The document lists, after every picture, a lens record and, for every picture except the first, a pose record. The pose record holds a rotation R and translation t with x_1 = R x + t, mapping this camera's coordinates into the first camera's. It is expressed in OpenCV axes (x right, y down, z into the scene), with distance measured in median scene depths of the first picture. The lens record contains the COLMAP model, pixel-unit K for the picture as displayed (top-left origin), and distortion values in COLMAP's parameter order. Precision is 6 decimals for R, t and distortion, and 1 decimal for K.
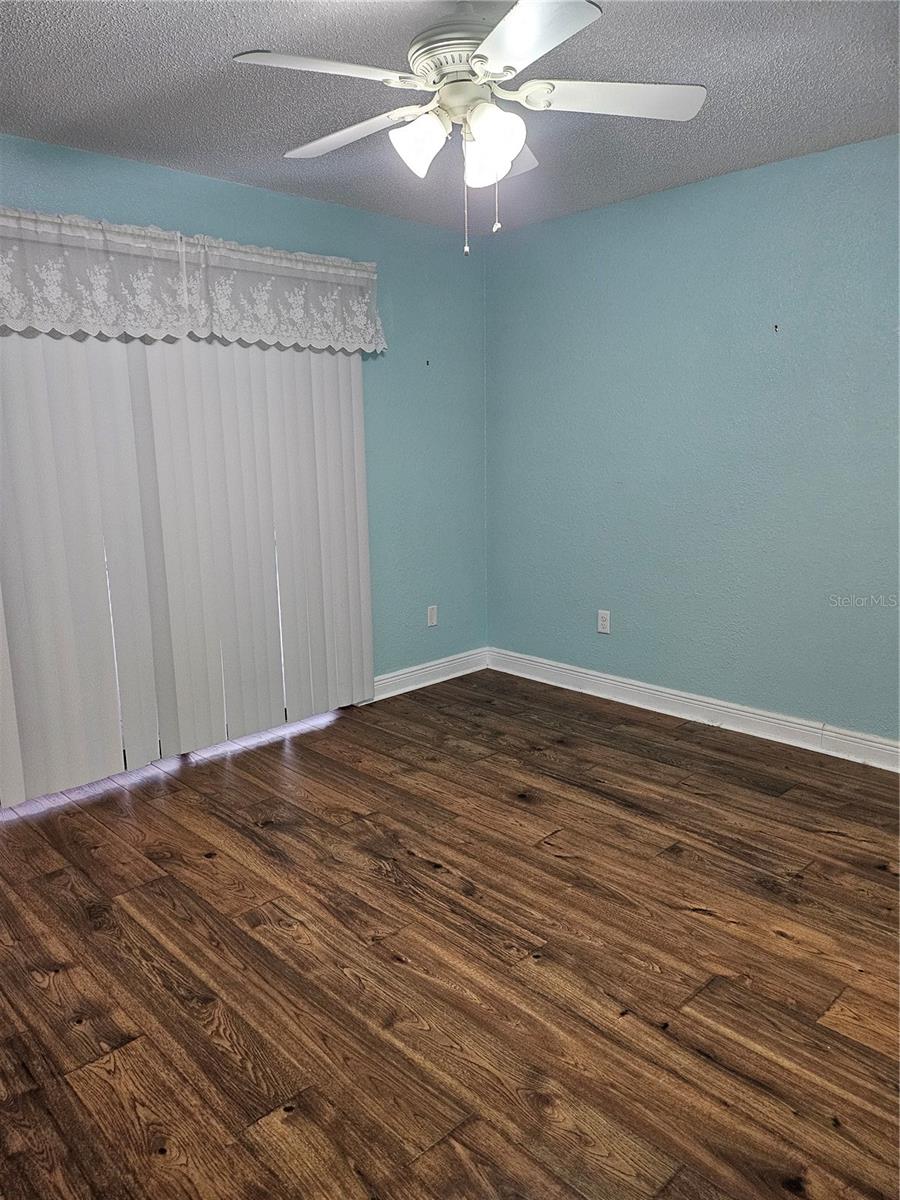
lens RADIAL K [[841.3, 0, 440.1], [0, 841.3, 607.8], [0, 0, 1]] dist [0.076484, -0.090035]
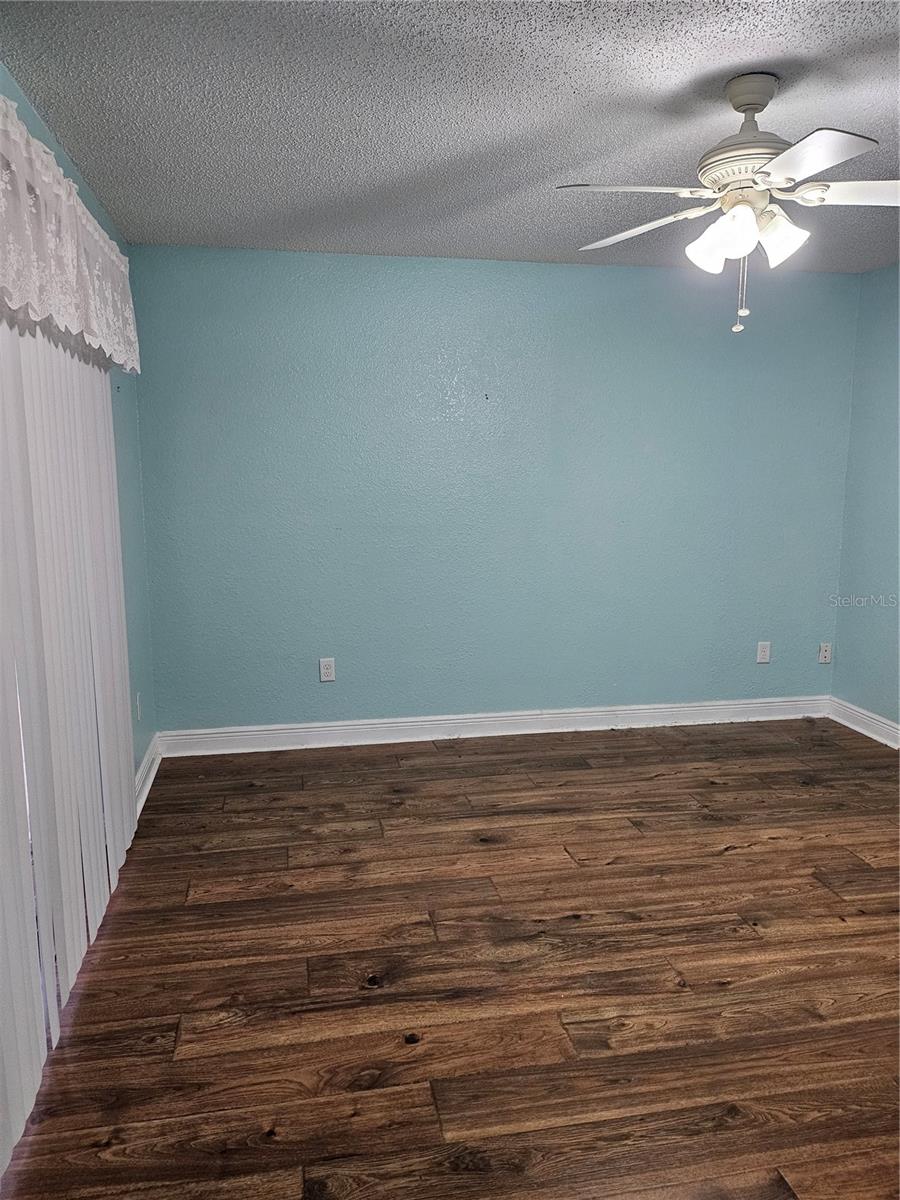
lens RADIAL K [[843.8, 0, 450.0], [0, 843.8, 600.0], [0, 0, 1]] dist [0.078617, -0.097970]
pose [[0.545426, -0.114826, 0.830256, -0.800717], [0.161481, 0.986409, 0.030339, -0.104956], [-0.822456, 0.117523, 0.556555, 0.483416]]
